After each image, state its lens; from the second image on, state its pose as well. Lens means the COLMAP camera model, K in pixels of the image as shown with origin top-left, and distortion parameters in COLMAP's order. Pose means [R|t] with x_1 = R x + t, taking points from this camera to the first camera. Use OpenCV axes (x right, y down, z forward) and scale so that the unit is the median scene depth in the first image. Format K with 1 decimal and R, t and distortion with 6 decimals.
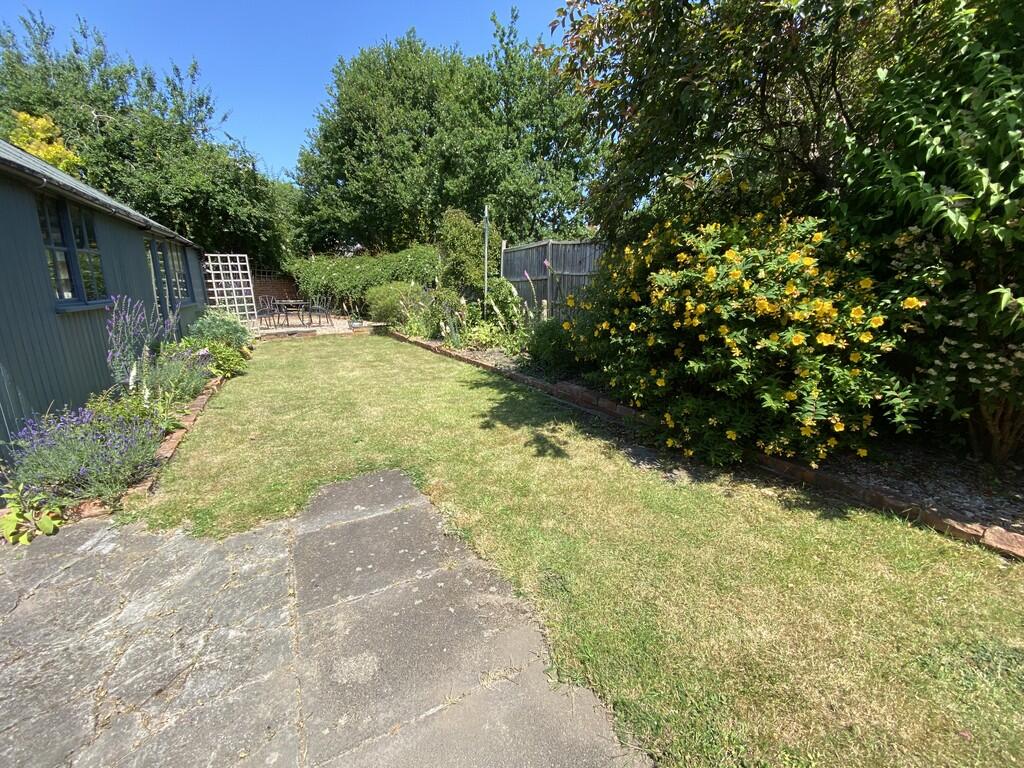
lens RADIAL K [[410.0, 0, 519.3], [0, 410.0, 387.3], [0, 0, 1]] dist [0.051253, -0.036743]
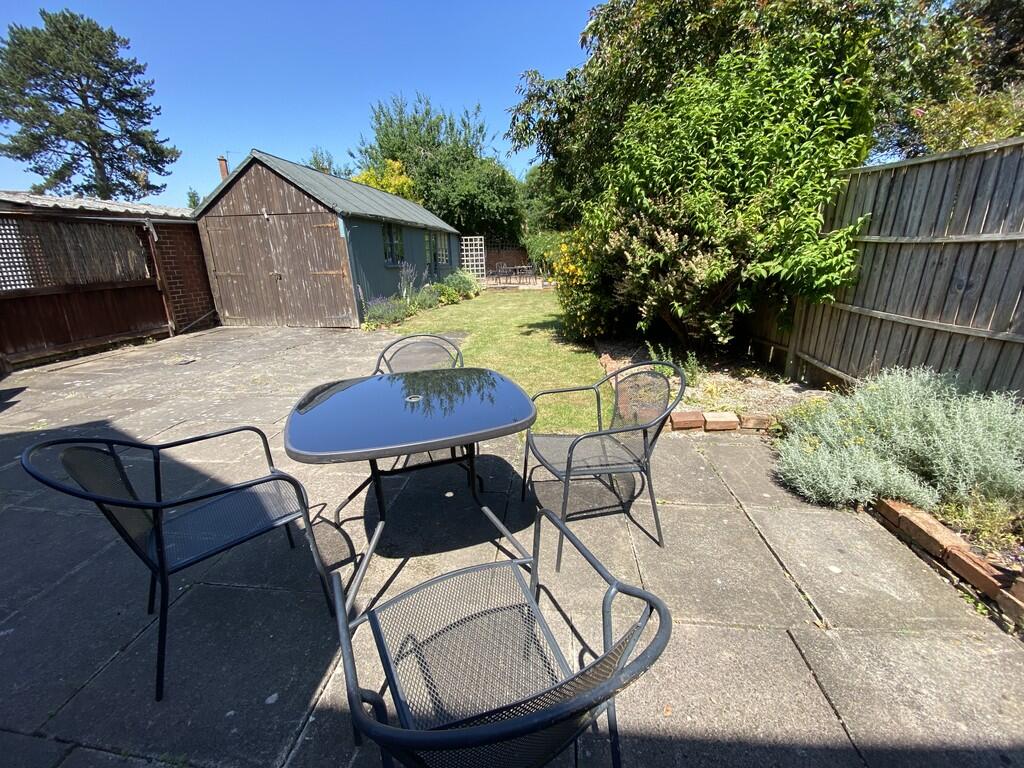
lens RADIAL K [[409.6, 0, 512.0], [0, 409.6, 384.0], [0, 0, 1]] dist [0.047647, -0.036475]
pose [[0.825790, 0.162198, -0.540151, 0.455187], [-0.124310, 0.986544, 0.106194, 0.072769], [0.550107, -0.020548, 0.834841, -0.326543]]
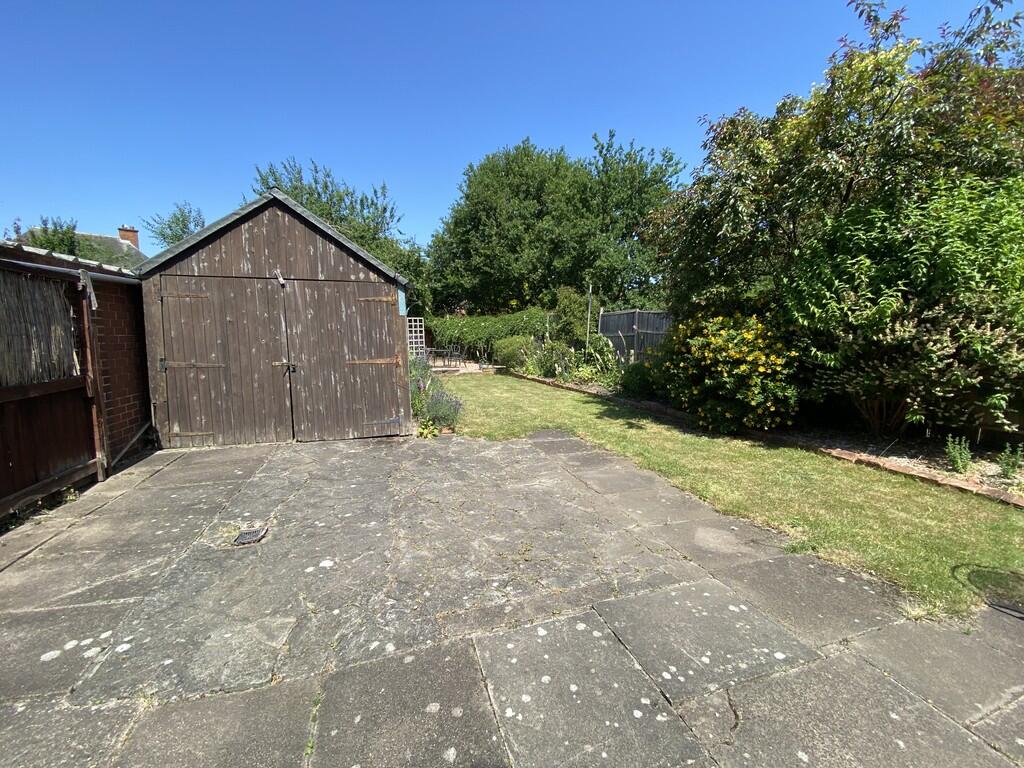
lens RADIAL K [[410.0, 0, 519.3], [0, 410.0, 387.3], [0, 0, 1]] dist [0.051253, -0.036743]
pose [[0.981160, 0.033169, -0.190328, -0.037041], [-0.054947, 0.992377, -0.110310, 0.076994], [0.185218, 0.118689, 0.975504, -0.366297]]
